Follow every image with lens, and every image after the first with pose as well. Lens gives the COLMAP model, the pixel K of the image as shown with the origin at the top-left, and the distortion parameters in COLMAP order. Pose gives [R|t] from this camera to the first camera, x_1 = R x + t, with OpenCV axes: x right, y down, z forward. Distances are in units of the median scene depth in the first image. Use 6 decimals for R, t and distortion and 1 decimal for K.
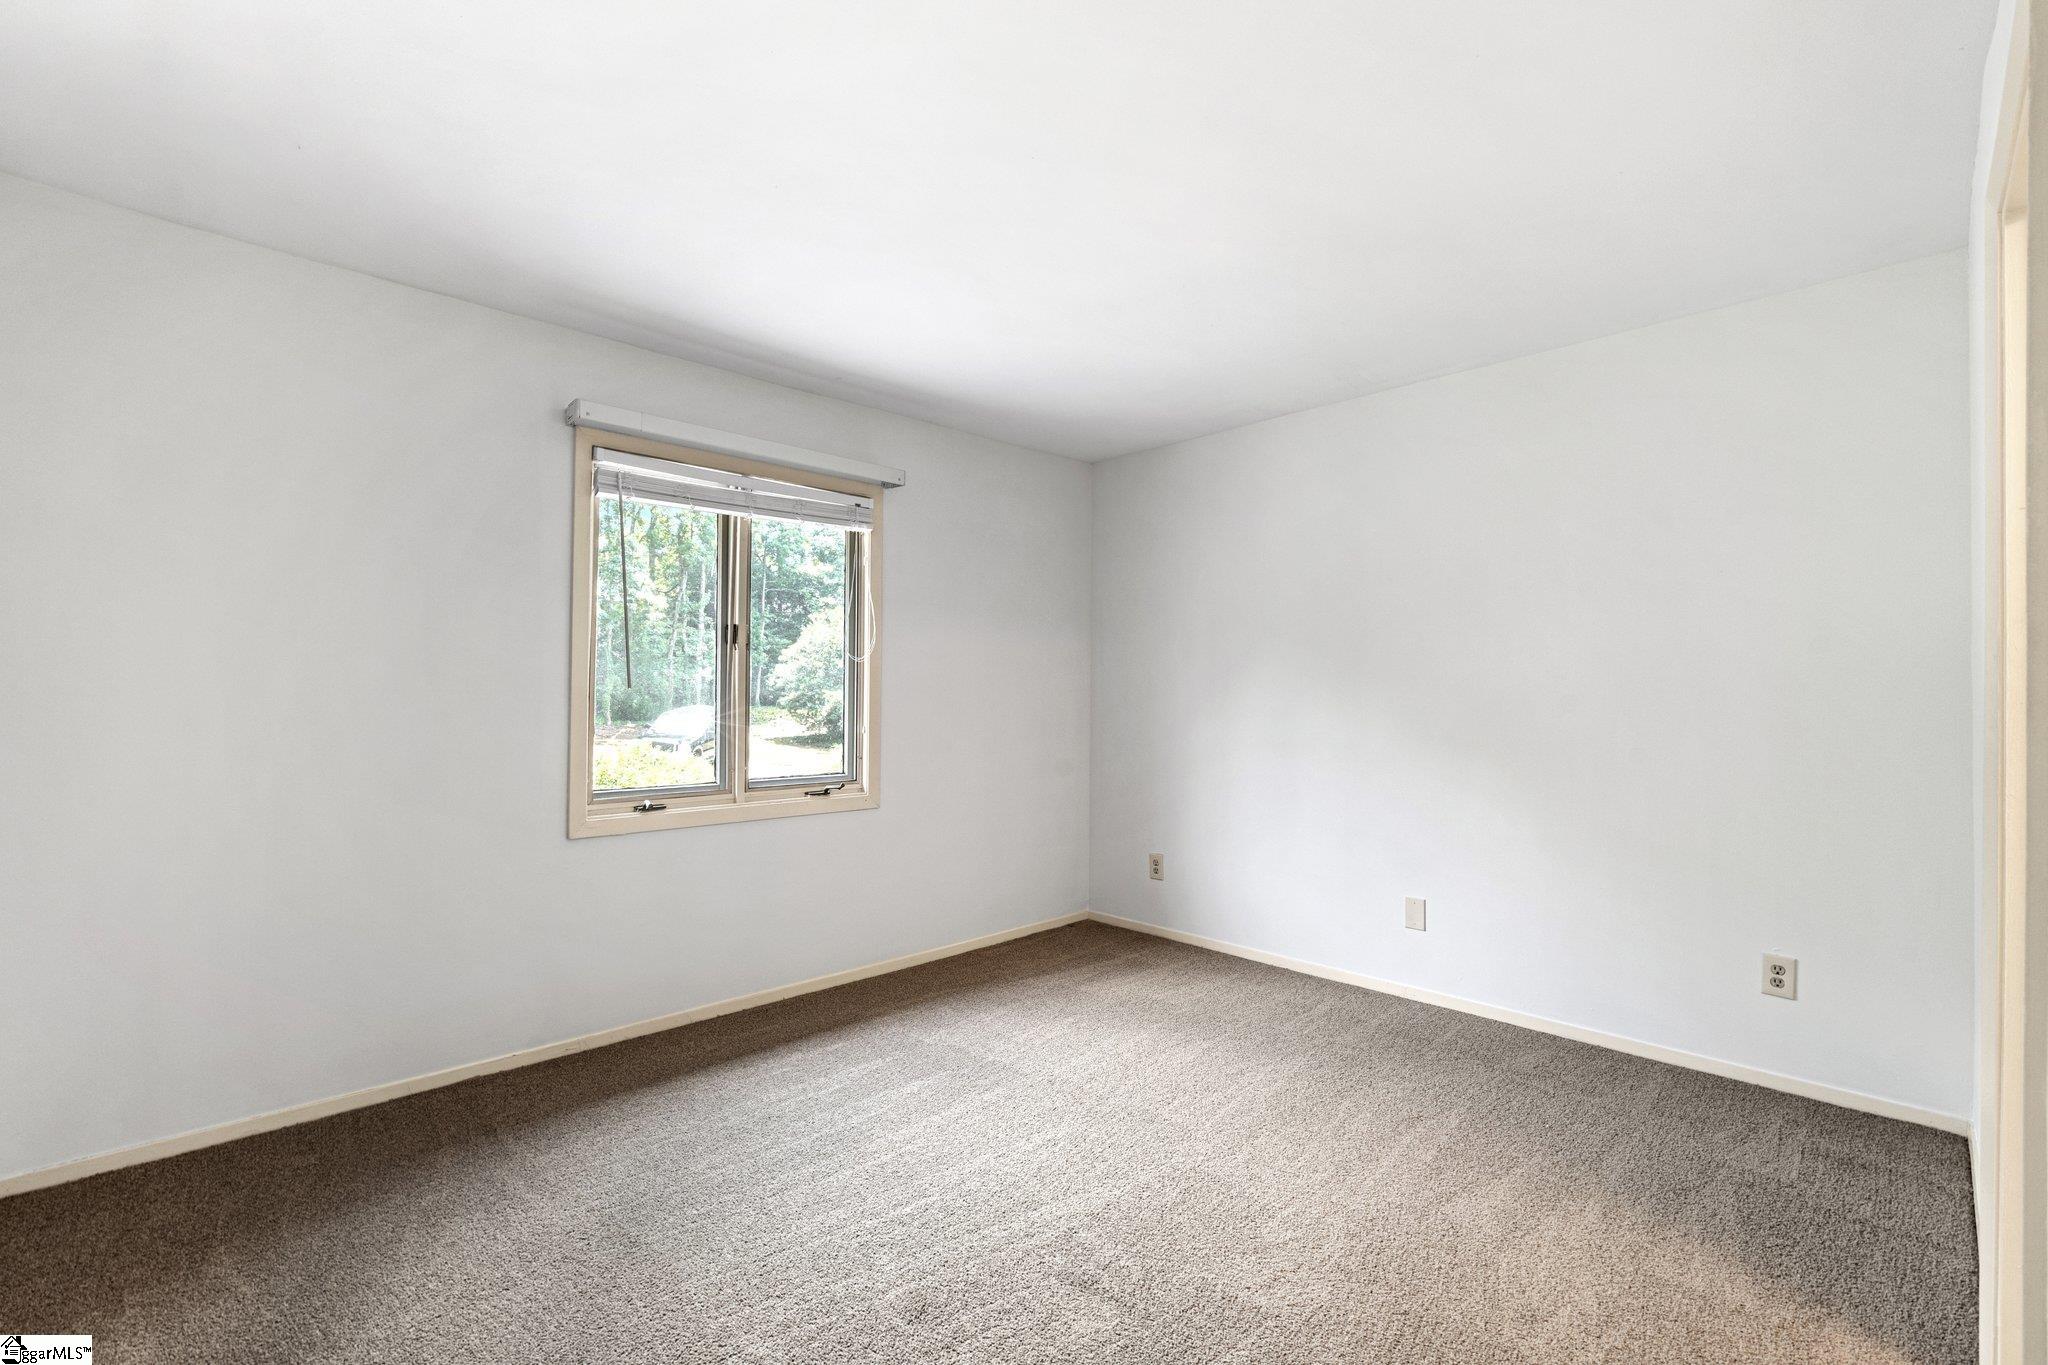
lens RADIAL K [[895.1, 0, 1003.5], [0, 895.1, 679.7], [0, 0, 1]] dist [-0.008454, -0.000092]
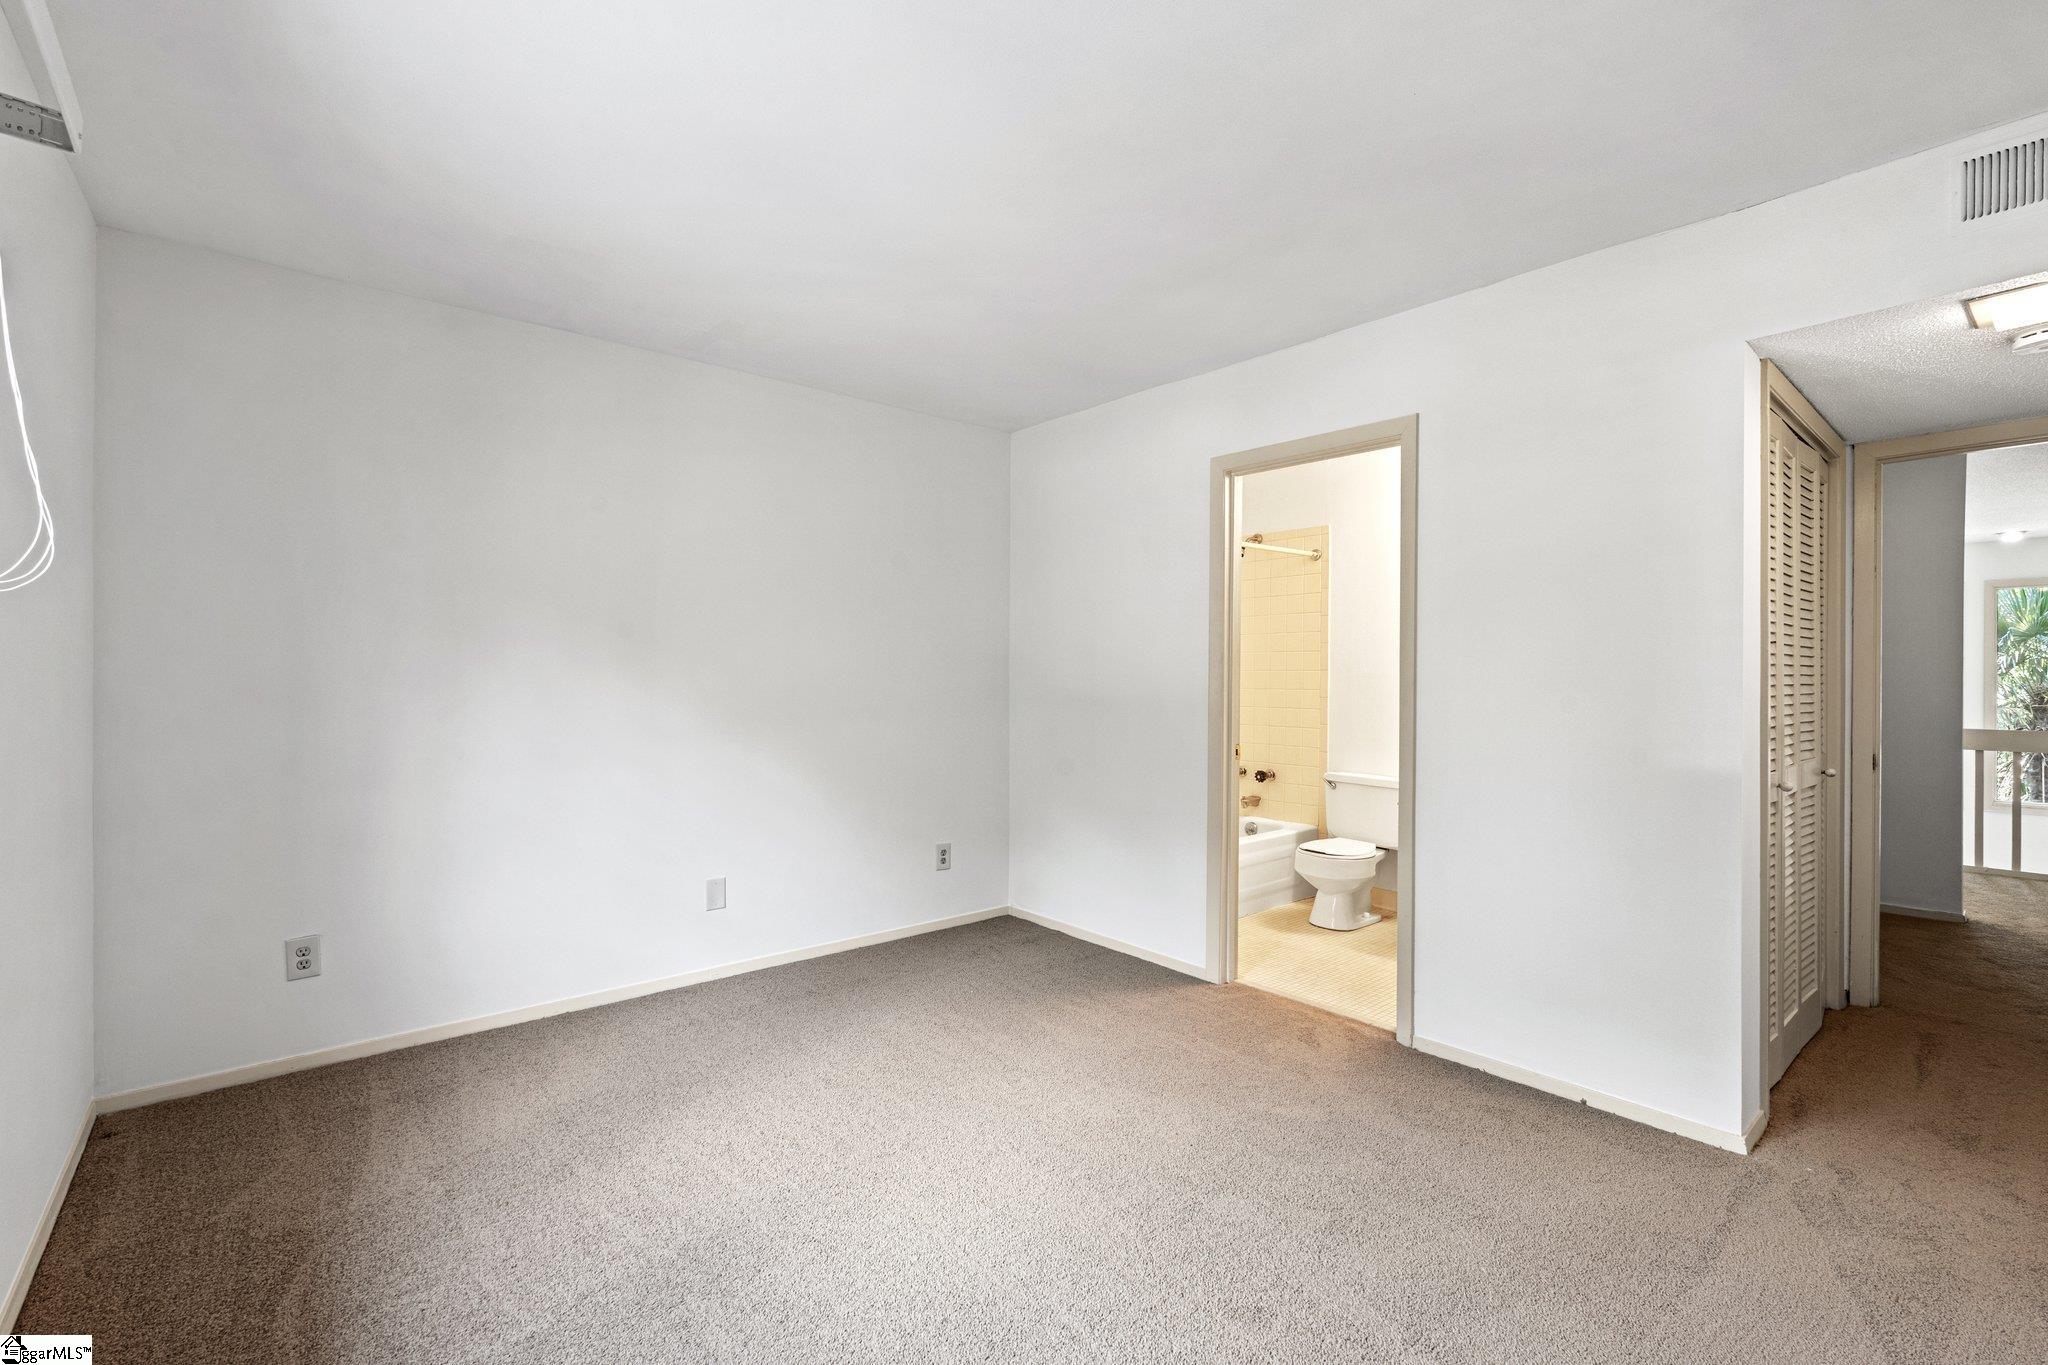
lens RADIAL K [[895.1, 0, 1004.4], [0, 895.1, 686.4], [0, 0, 1]] dist [-0.008454, -0.000092]
pose [[0.055592, -0.007566, 0.998425, -0.523479], [-0.007706, 0.999938, 0.008007, 0.017820], [-0.998424, -0.008139, 0.055530, 0.619082]]
